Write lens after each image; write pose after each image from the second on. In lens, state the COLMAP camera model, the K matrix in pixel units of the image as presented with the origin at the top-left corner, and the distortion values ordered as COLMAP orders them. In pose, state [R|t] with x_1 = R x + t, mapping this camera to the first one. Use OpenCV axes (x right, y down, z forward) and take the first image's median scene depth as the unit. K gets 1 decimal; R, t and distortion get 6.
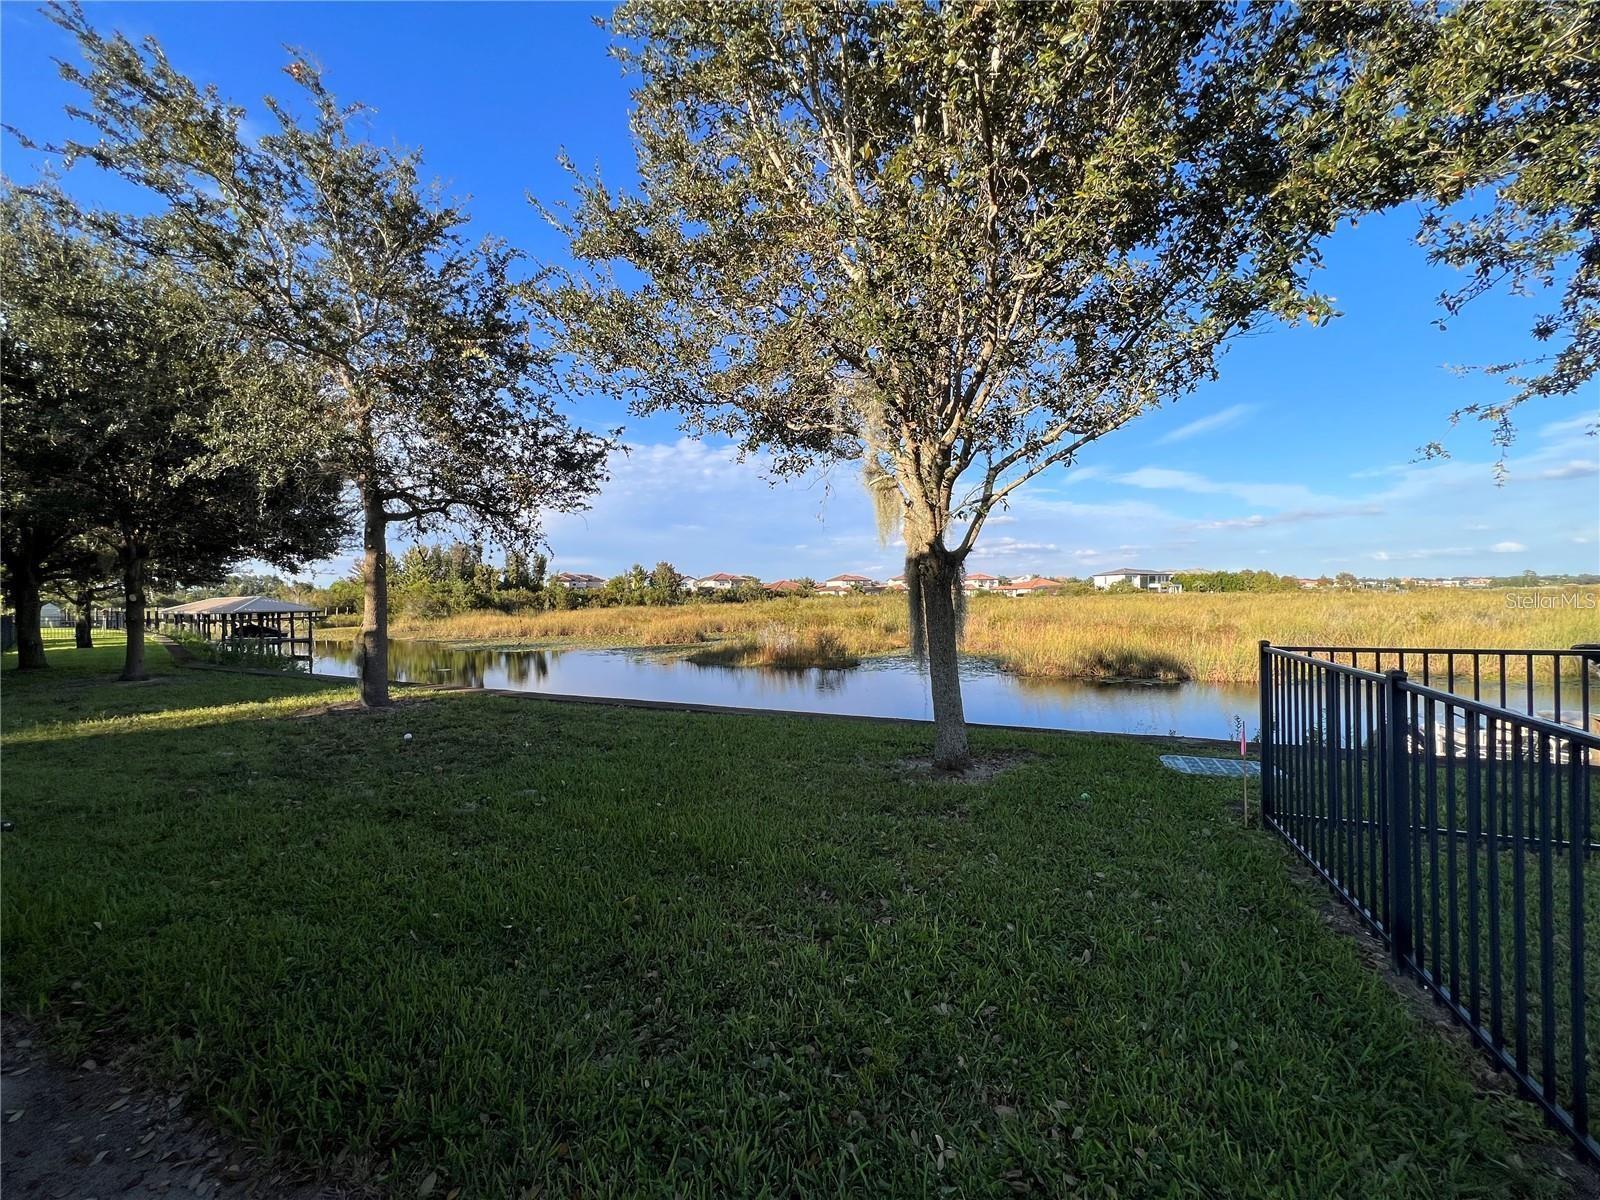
lens RADIAL K [[637.3, 0, 796.8], [0, 637.3, 597.8], [0, 0, 1]] dist [-0.001805, 0.000369]
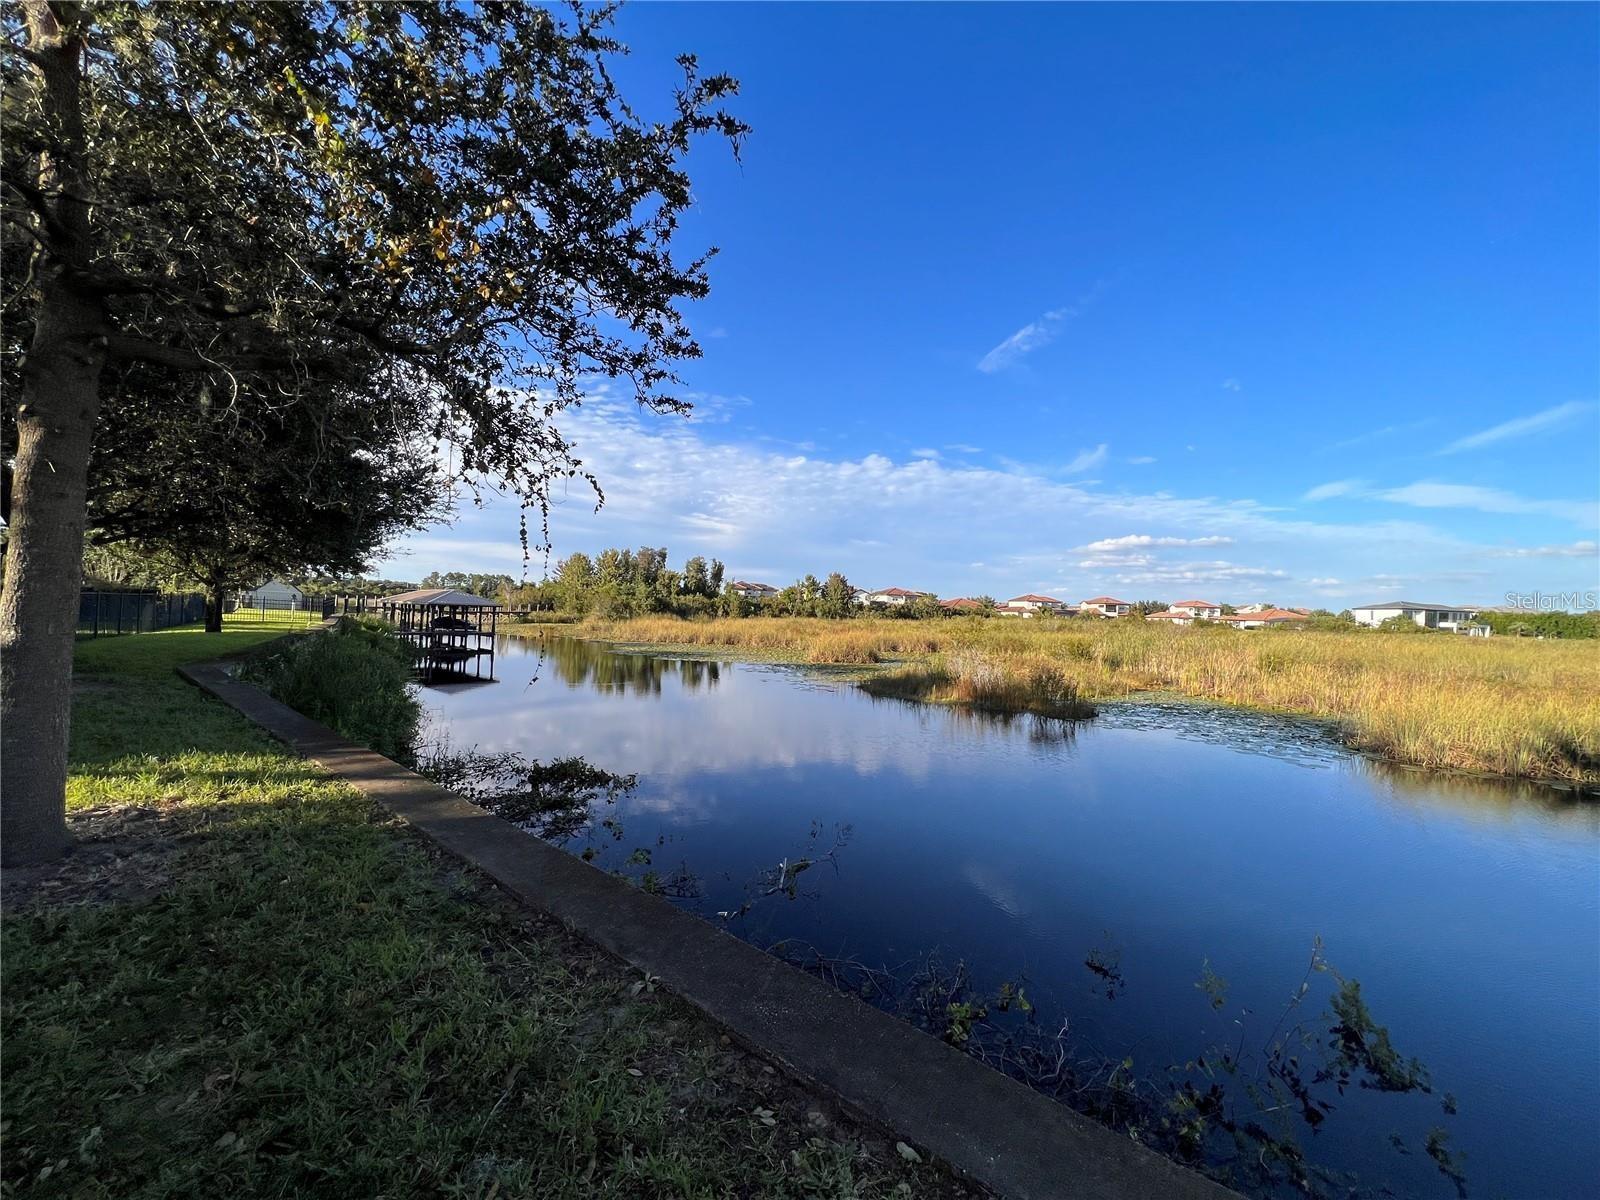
lens RADIAL K [[637.3, 0, 796.9], [0, 637.3, 594.6], [0, 0, 1]] dist [-0.001805, 0.000369]
pose [[0.963729, 0.041373, -0.263655, -0.166582], [-0.049044, 0.998541, -0.022579, 0.010509], [0.262336, 0.034690, 0.964353, 0.826940]]
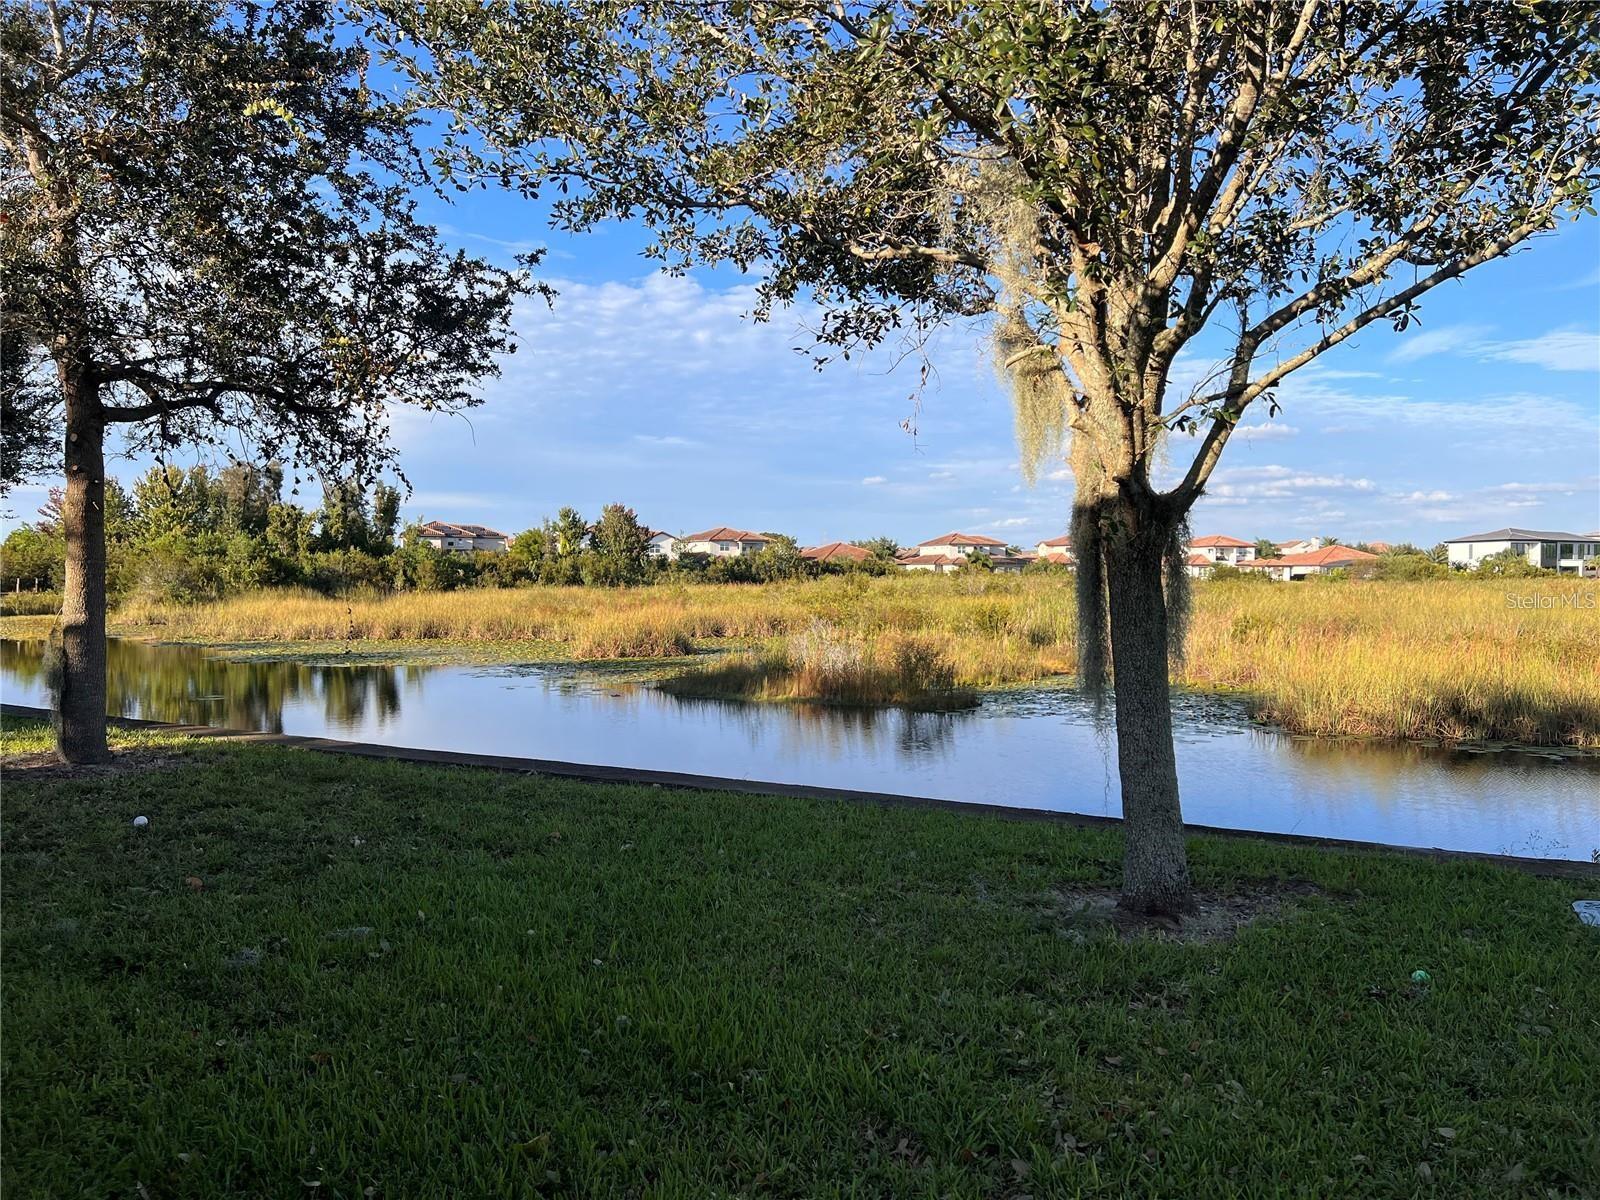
lens RADIAL K [[1197.0, 0, 800.4], [0, 1197.0, 595.6], [0, 0, 1]] dist [0.065155, -0.074050]
pose [[0.998442, 0.017808, -0.052872, 0.000719], [-0.016898, 0.999702, 0.017618, -0.001390], [0.053170, -0.016697, 0.998446, 0.002172]]
